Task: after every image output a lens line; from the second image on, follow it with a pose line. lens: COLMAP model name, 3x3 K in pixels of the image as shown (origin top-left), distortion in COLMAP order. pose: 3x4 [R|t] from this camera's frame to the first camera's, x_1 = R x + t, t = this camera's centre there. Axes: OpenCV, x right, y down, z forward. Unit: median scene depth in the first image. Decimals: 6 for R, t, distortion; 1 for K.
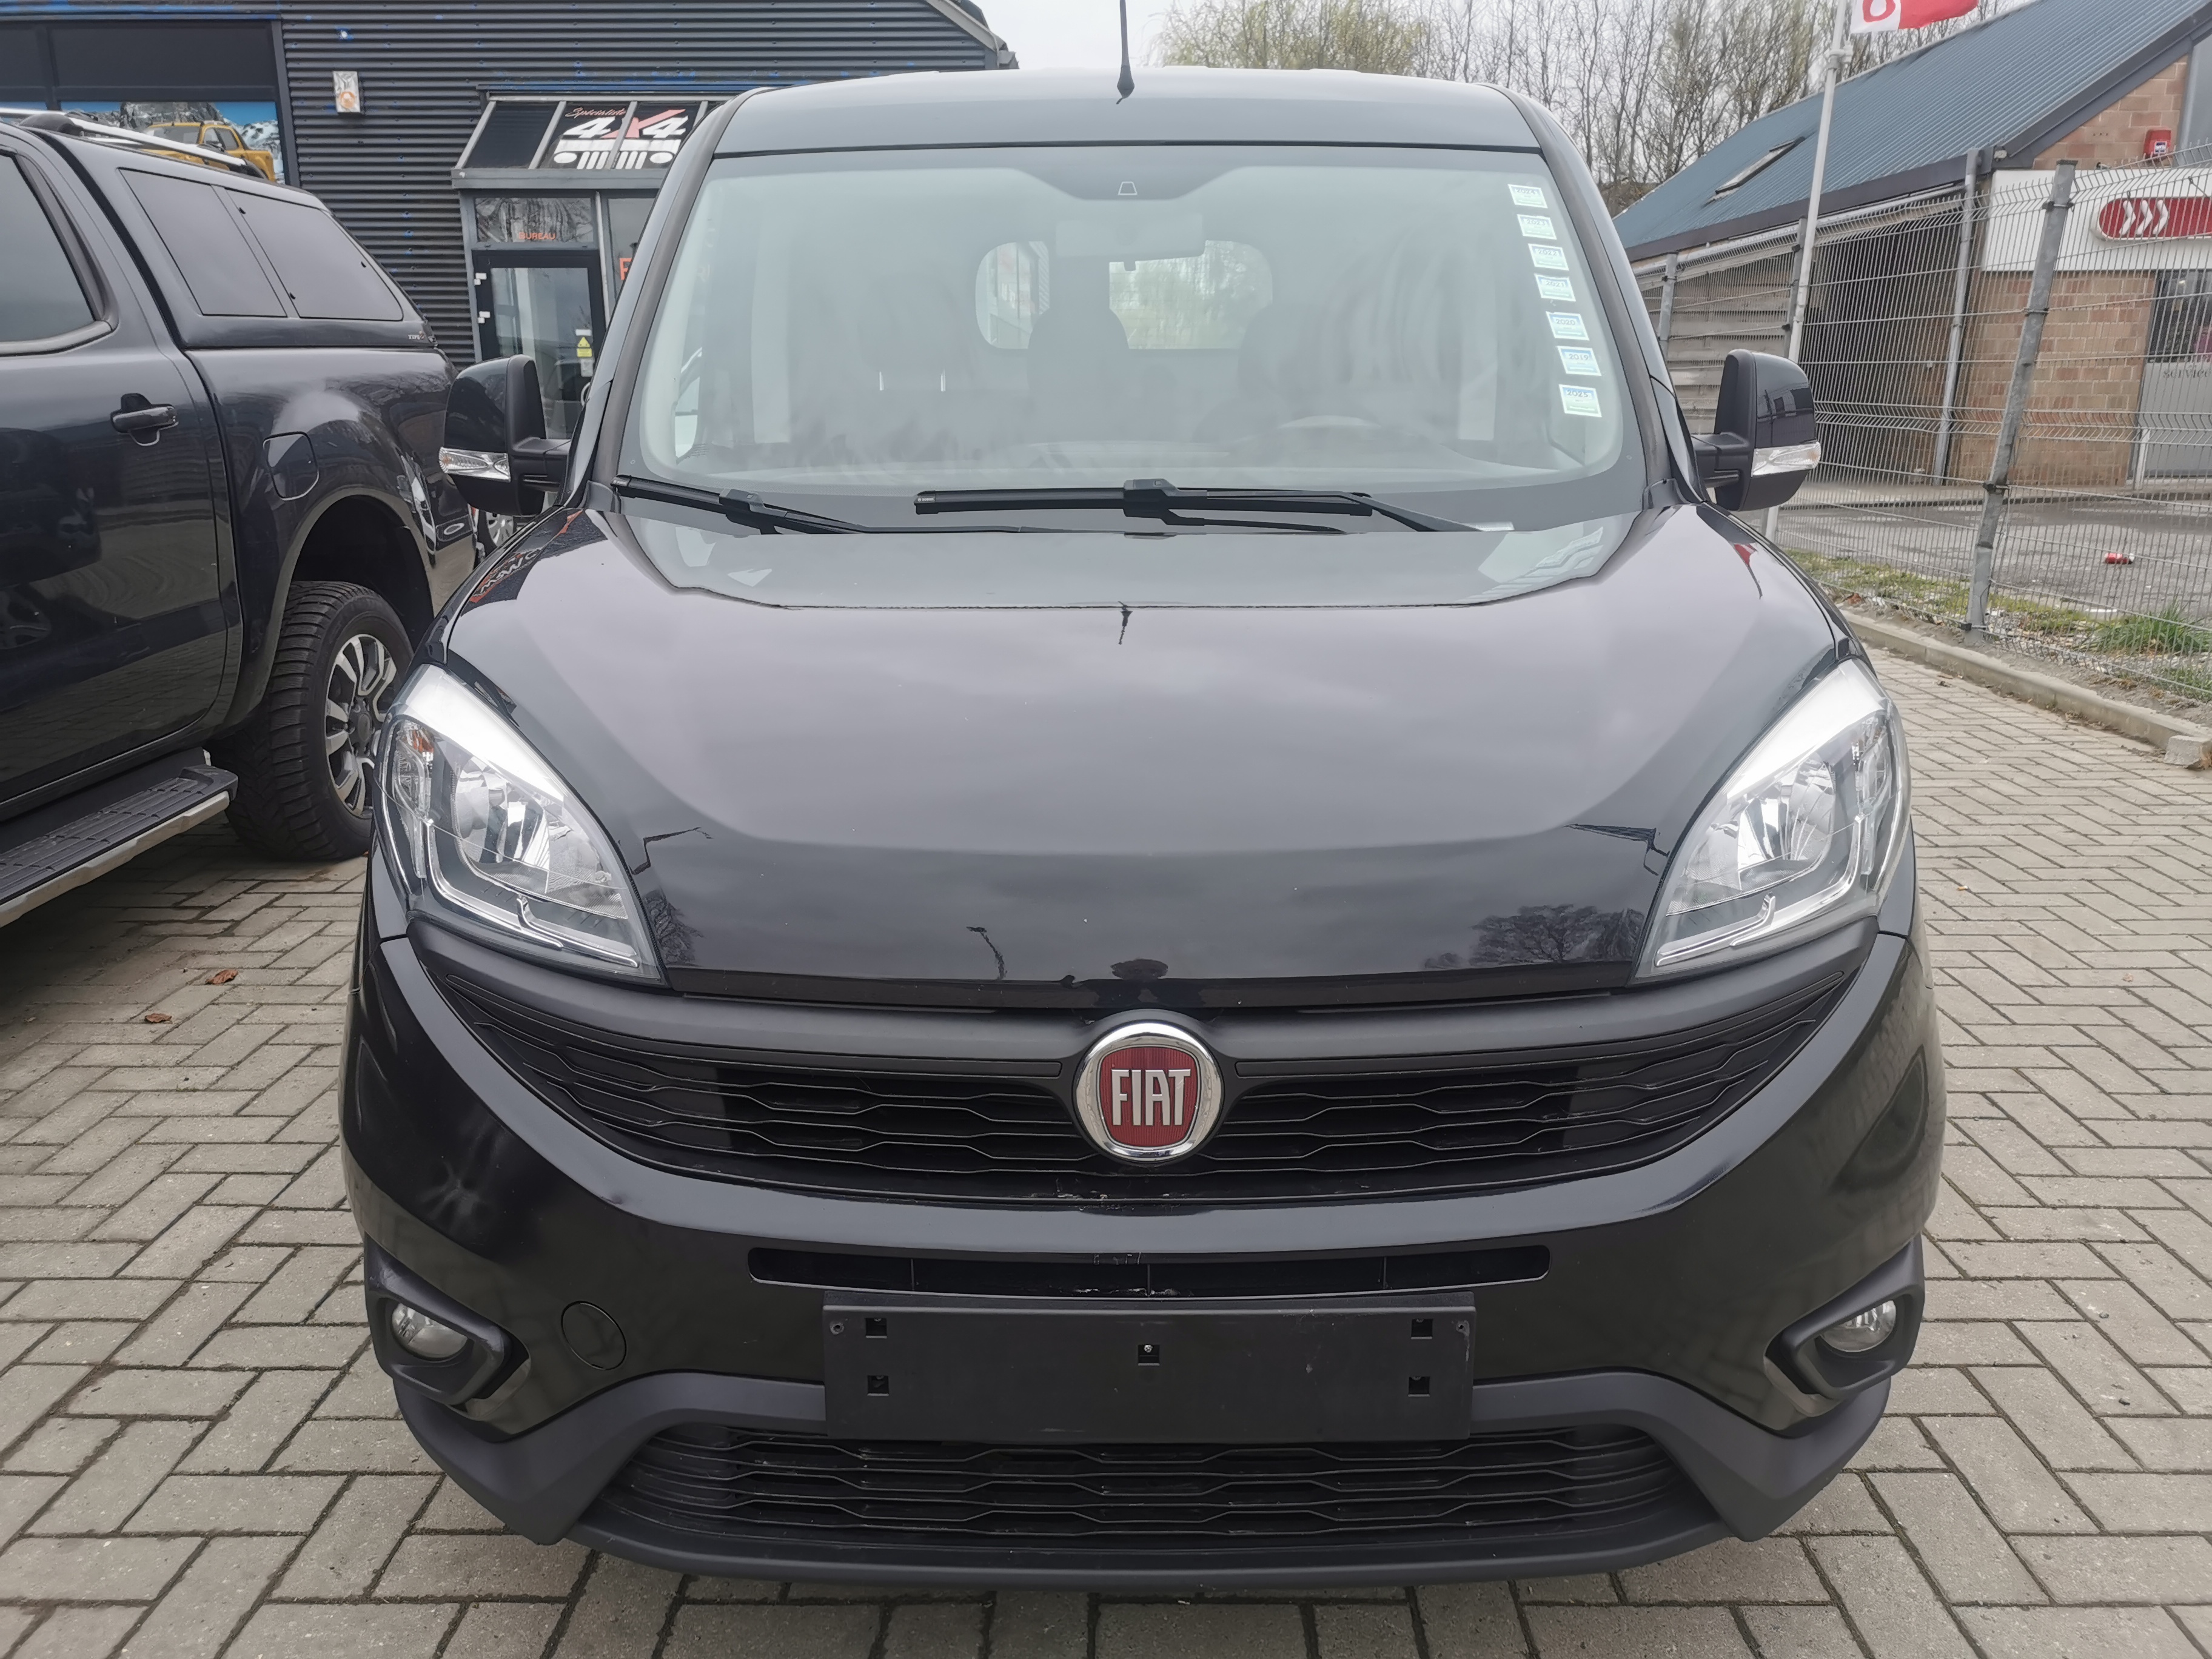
lens RADIAL K [[1684.5, 0, 1106.0], [0, 1684.5, 829.5], [0, 0, 1]] dist [0.009967, 0.002084]
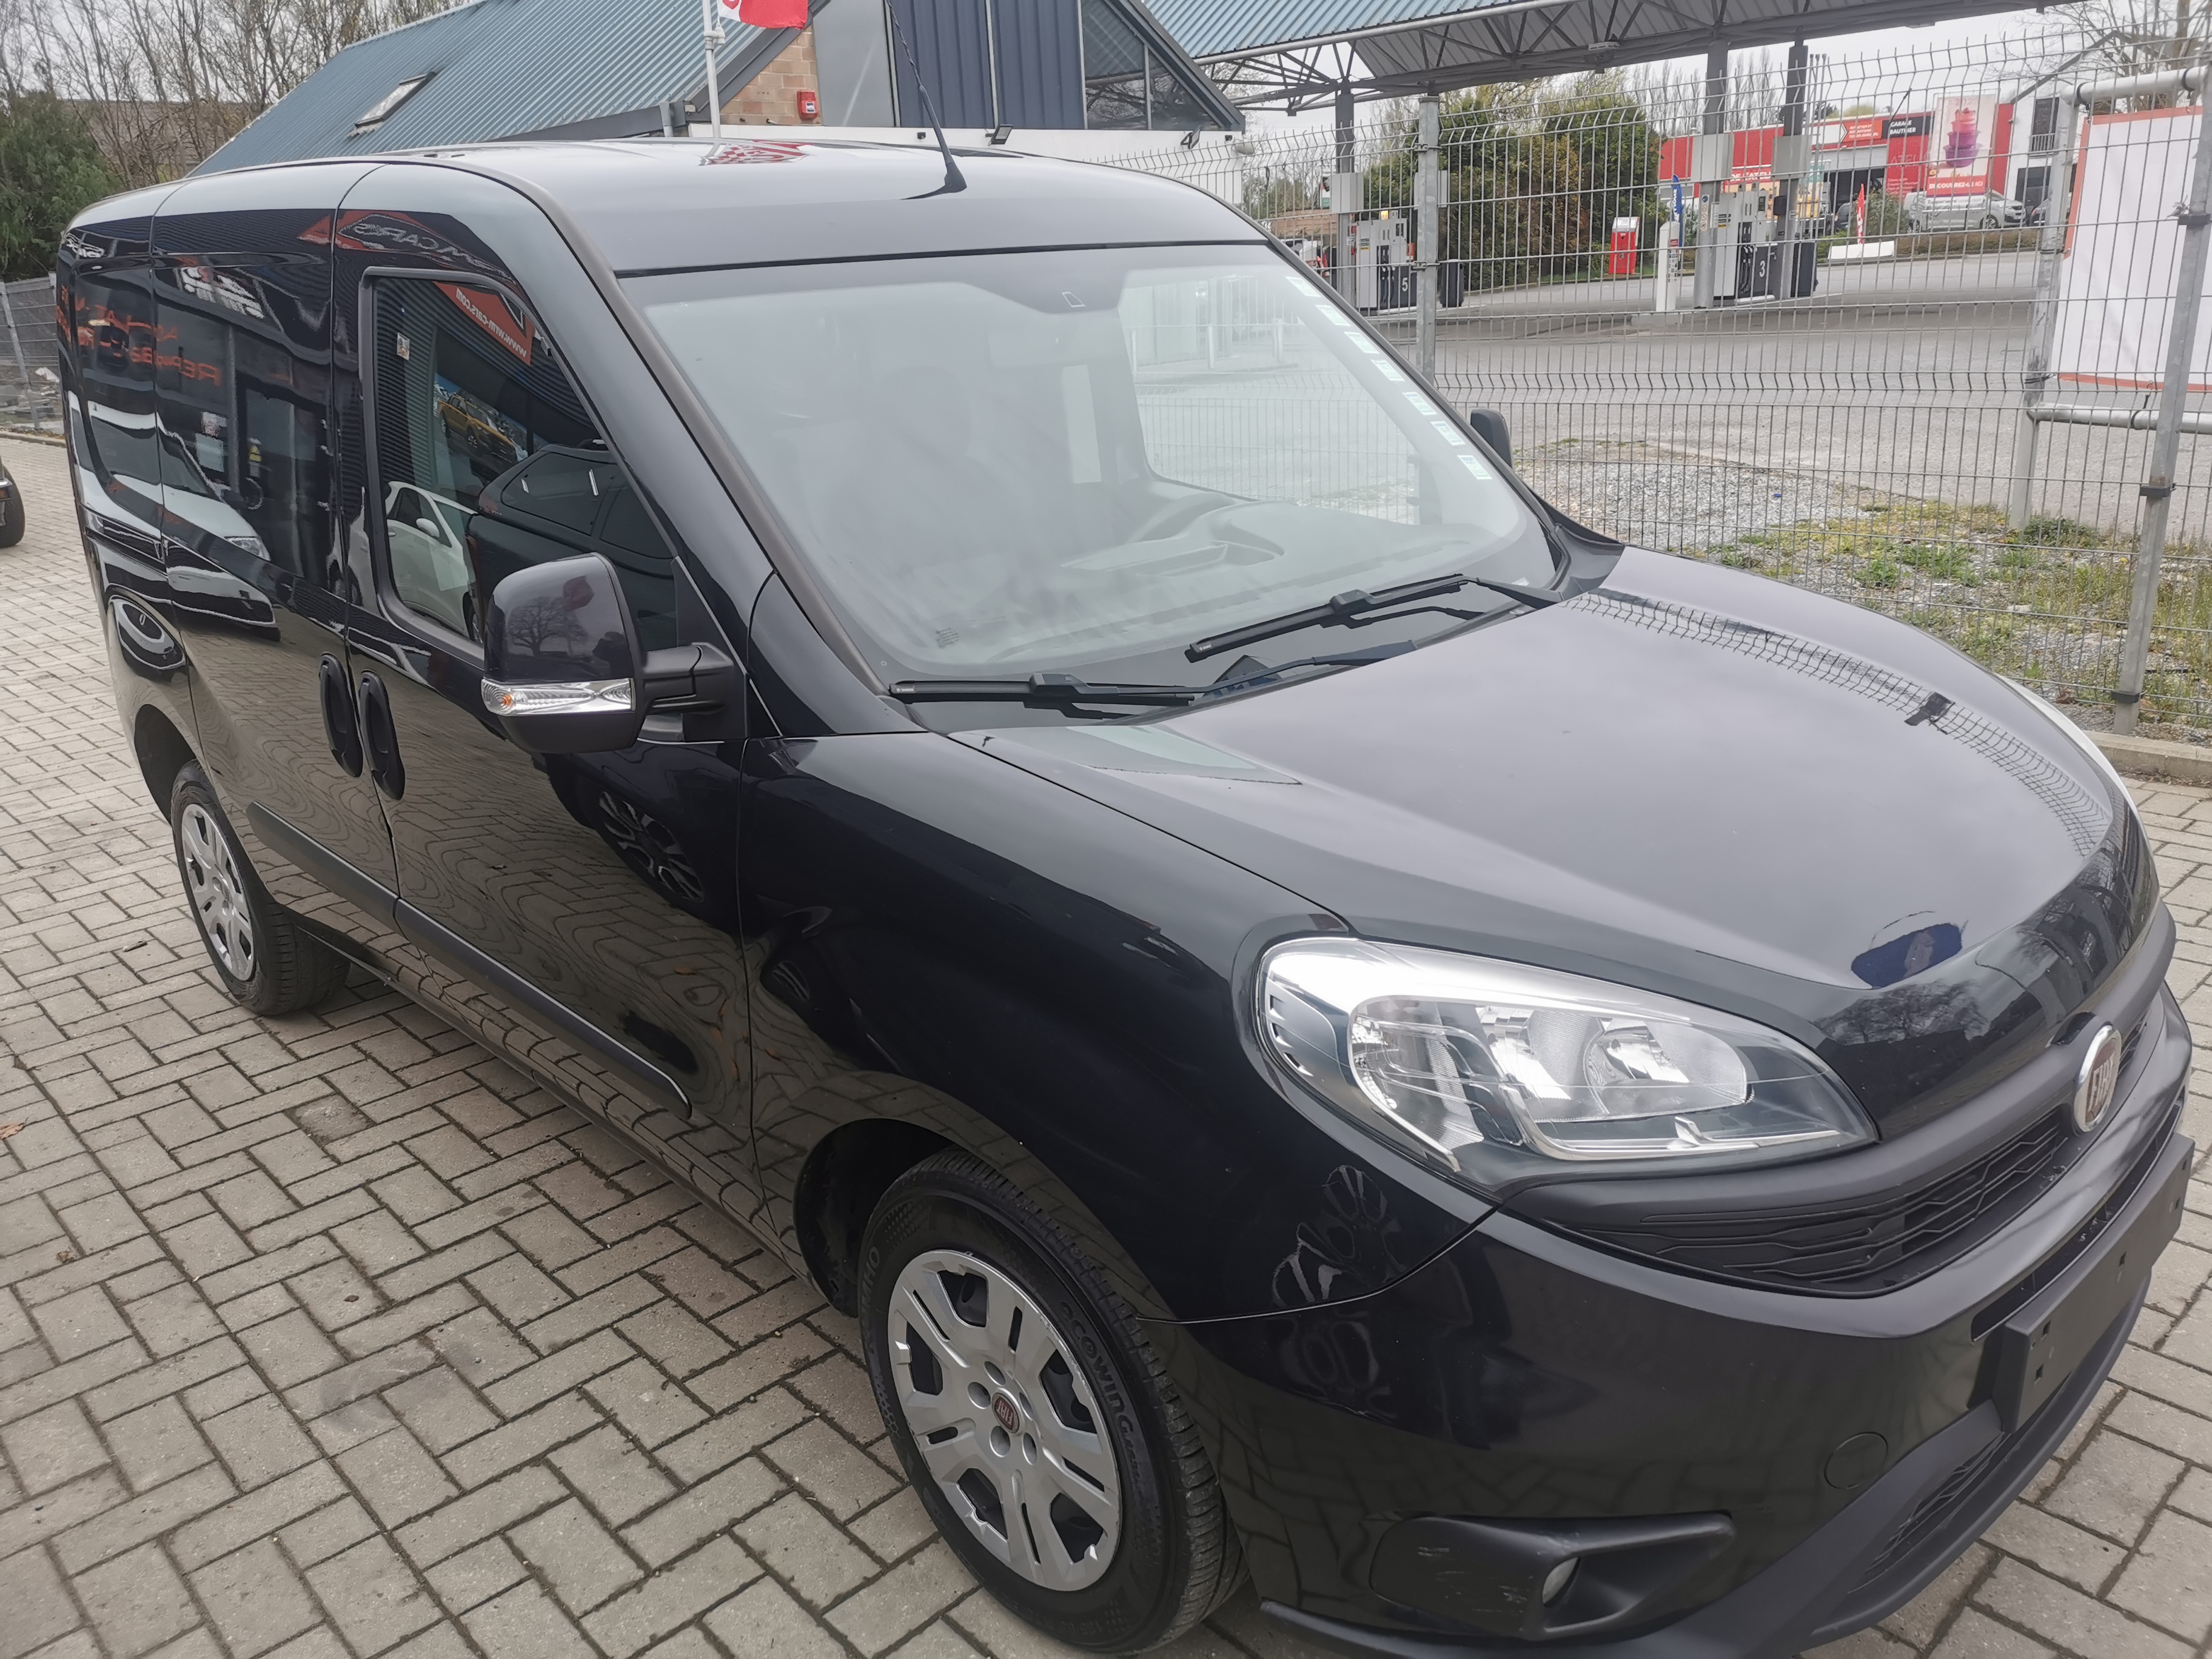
lens RADIAL K [[1684.5, 0, 1106.0], [0, 1684.5, 829.5], [0, 0, 1]] dist [0.009967, 0.002084]
pose [[0.716297, -0.252920, 0.650346, -0.103502], [0.225653, 0.965882, 0.127096, -0.028860], [-0.660303, 0.055714, 0.748930, 0.036262]]
